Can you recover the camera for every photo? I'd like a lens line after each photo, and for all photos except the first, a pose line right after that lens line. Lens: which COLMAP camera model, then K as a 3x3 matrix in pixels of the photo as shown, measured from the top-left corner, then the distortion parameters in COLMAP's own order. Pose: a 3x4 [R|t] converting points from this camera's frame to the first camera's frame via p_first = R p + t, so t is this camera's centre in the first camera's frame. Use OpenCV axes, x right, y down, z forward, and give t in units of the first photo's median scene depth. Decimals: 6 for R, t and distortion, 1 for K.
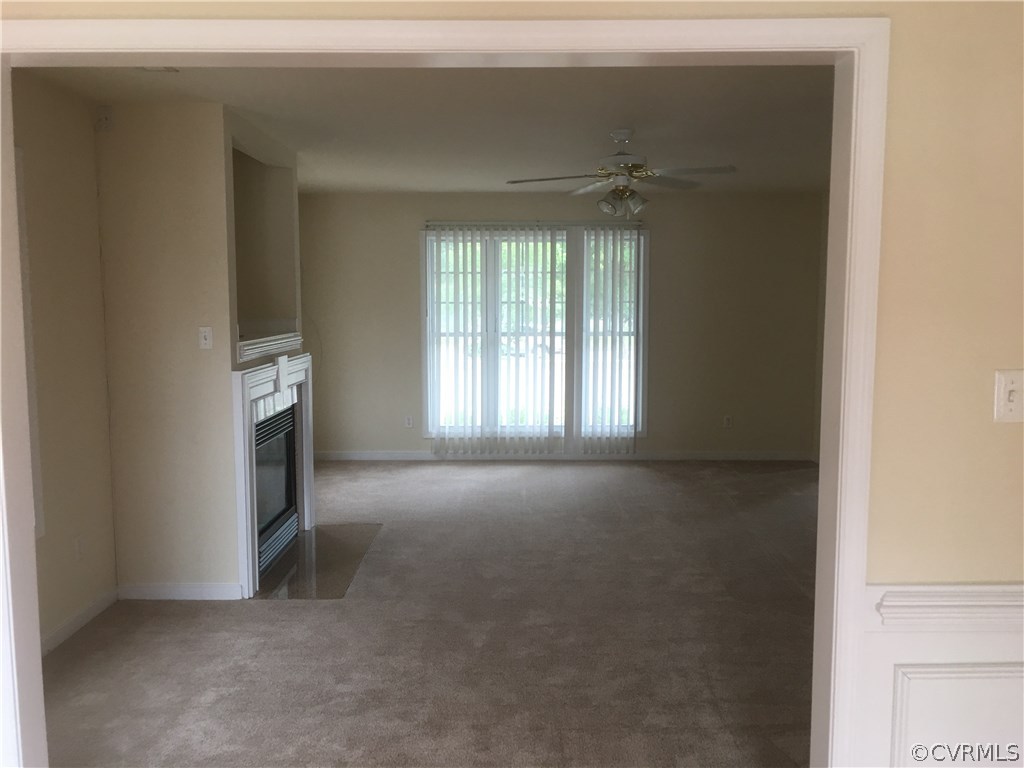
lens RADIAL K [[878.6, 0, 507.4], [0, 878.6, 372.0], [0, 0, 1]] dist [0.091075, -0.126240]
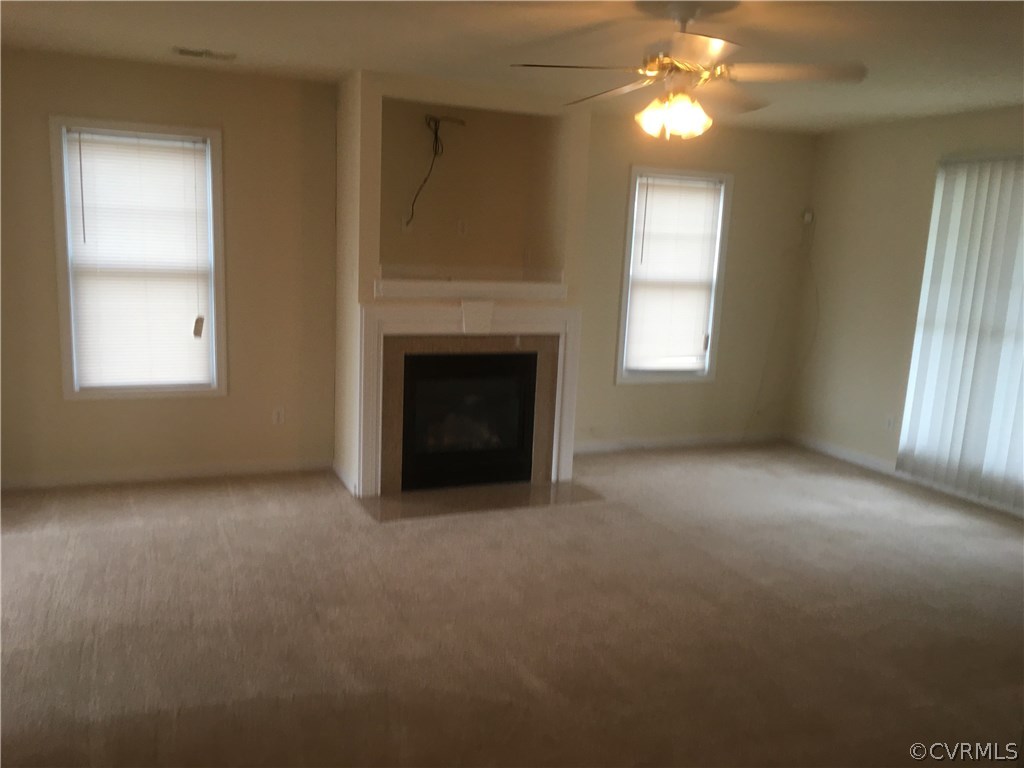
lens RADIAL K [[878.6, 0, 507.4], [0, 878.6, 372.0], [0, 0, 1]] dist [0.091075, -0.126240]
pose [[0.423314, 0.171481, -0.889606, 0.550031], [-0.125479, 0.983558, 0.129883, -0.059969], [0.897252, 0.056646, 0.437871, 0.438427]]
